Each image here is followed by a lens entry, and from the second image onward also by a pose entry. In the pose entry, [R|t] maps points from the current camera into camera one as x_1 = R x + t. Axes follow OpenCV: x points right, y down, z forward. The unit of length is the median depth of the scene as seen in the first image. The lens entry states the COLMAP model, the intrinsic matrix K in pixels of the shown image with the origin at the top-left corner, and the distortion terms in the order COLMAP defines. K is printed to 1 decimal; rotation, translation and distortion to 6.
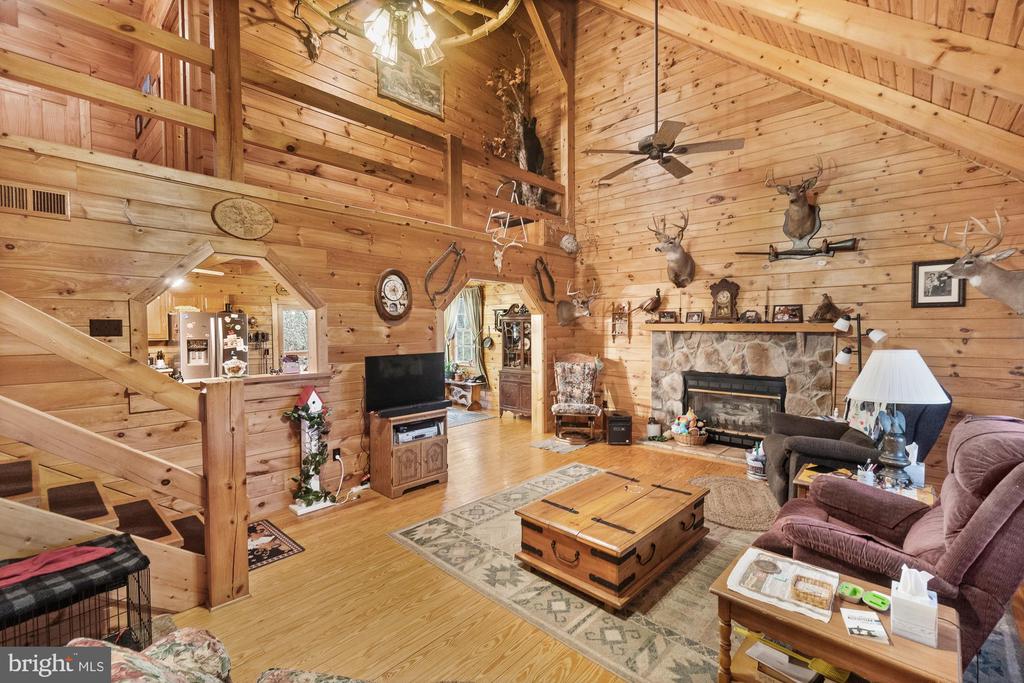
lens RADIAL K [[445.3, 0, 512.0], [0, 445.3, 341.5], [0, 0, 1]] dist [-0.009729, -0.000066]
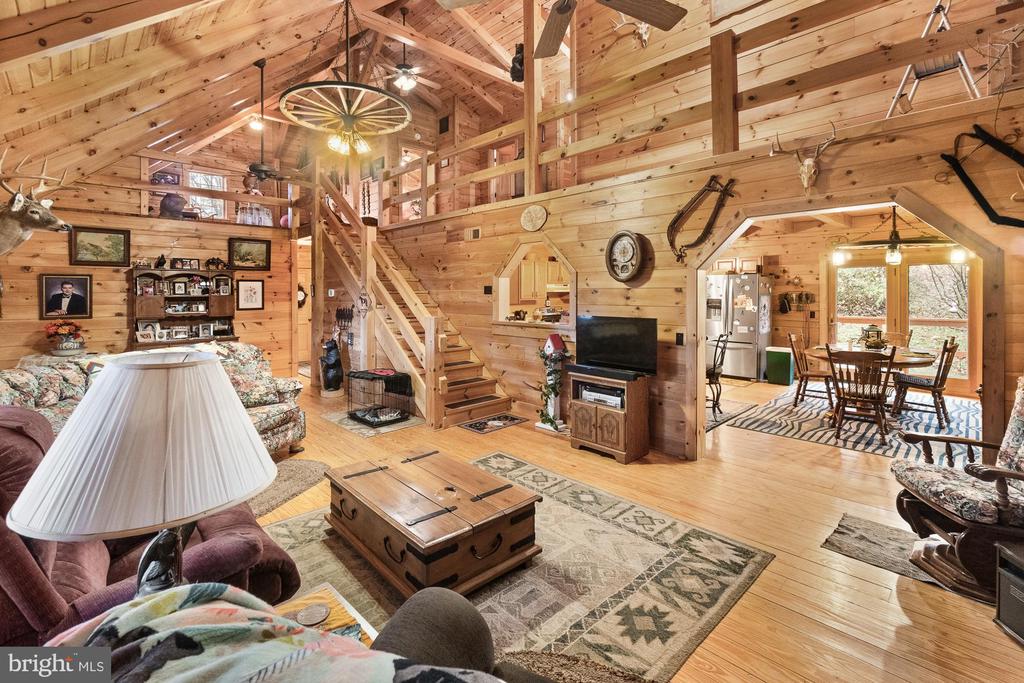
lens RADIAL K [[457.3, 0, 512.8], [0, 457.3, 292.3], [0, 0, 1]] dist [-0.002958, -0.000120]
pose [[-0.065037, 0.007534, -0.997854, 0.663827], [-0.024291, 0.999663, 0.009131, -0.024737], [0.997587, 0.024833, -0.064832, 0.712535]]
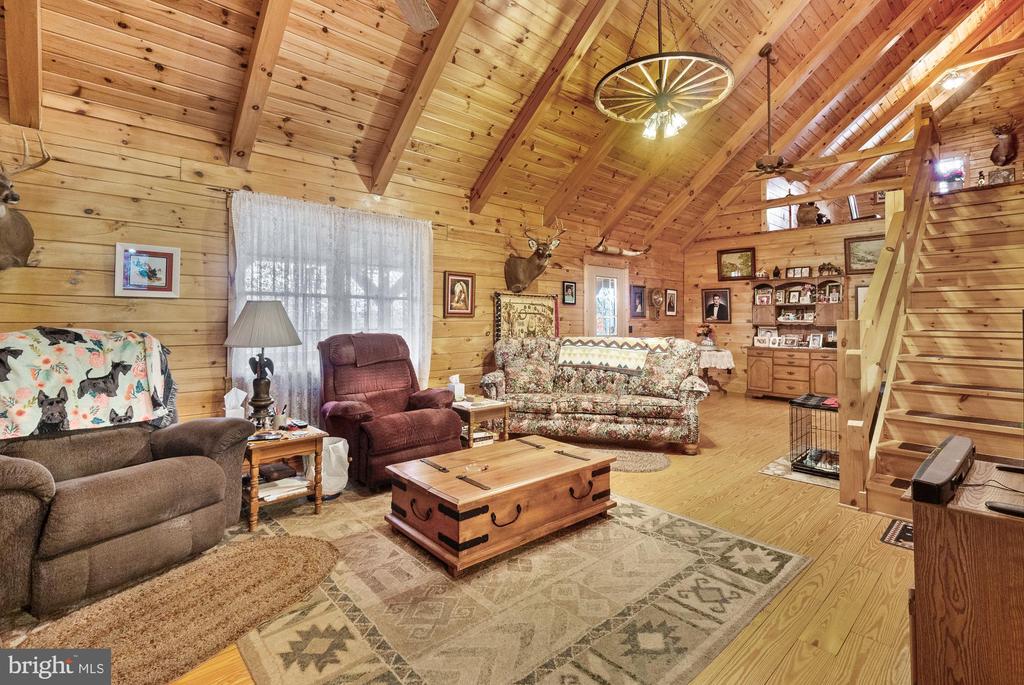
lens RADIAL K [[478.0, 0, 515.0], [0, 478.0, 311.8], [0, 0, 1]] dist [-0.000268, -0.000011]
pose [[-0.996536, 0.004096, 0.083060, 0.078611], [0.005387, 0.999868, 0.015329, 0.018000], [-0.082987, 0.015724, -0.996427, 1.146383]]
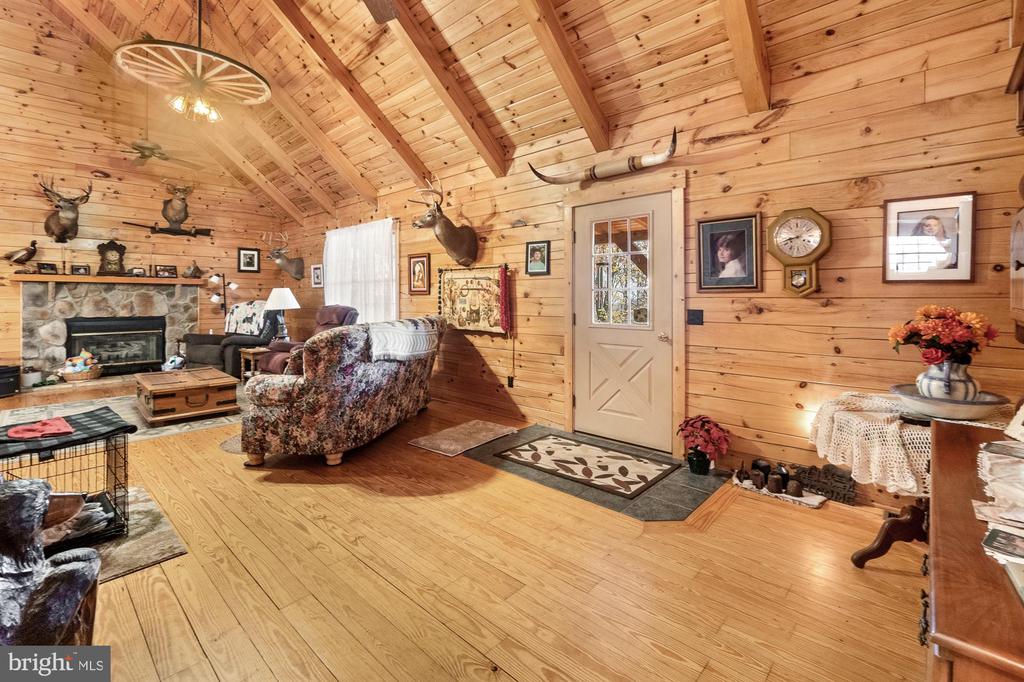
lens RADIAL K [[454.6, 0, 507.3], [0, 454.6, 304.3], [0, 0, 1]] dist [-0.000838, -0.000275]
pose [[0.014552, -0.011080, 0.999833, -0.825271], [0.034268, 0.999357, 0.010575, 0.064656], [-0.999307, 0.034108, 0.014923, -0.126796]]
